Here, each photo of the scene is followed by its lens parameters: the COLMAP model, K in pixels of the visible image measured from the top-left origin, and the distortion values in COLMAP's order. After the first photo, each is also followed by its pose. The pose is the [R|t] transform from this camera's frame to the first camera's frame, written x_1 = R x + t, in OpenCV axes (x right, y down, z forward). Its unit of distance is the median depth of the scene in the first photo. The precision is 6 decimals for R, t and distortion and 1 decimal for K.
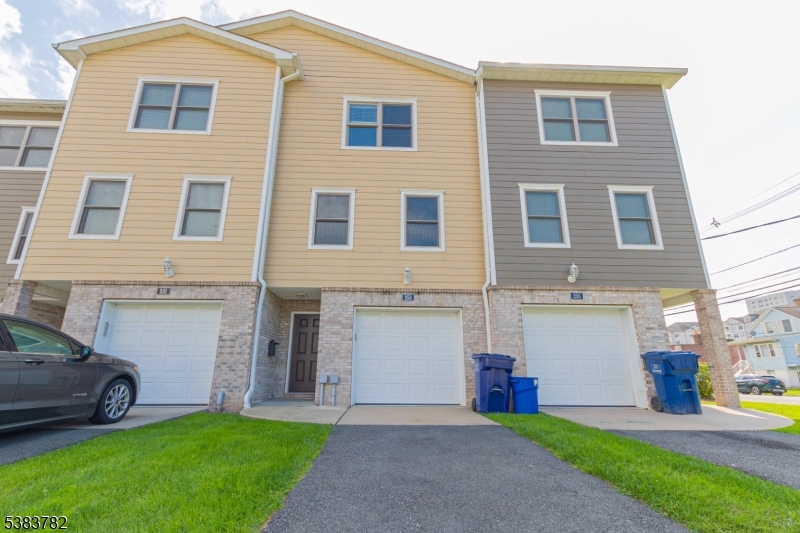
lens RADIAL K [[346.4, 0, 404.9], [0, 346.4, 265.7], [0, 0, 1]] dist [0.002717, 0.000131]
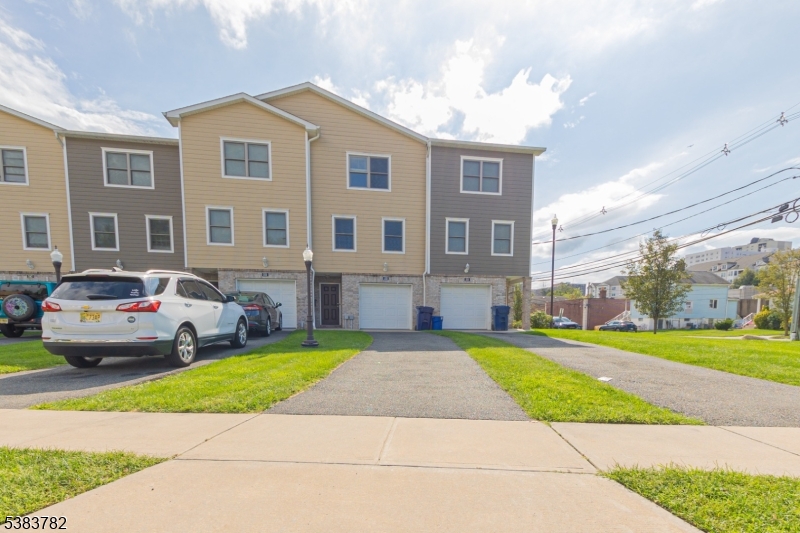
lens RADIAL K [[380.6, 0, 398.7], [0, 380.6, 294.2], [0, 0, 1]] dist [-0.033035, -0.000272]
pose [[0.990805, 0.011260, 0.134829, -0.197378], [-0.040959, 0.974733, 0.219586, -0.281573], [-0.128950, -0.223089, 0.966231, -1.060429]]
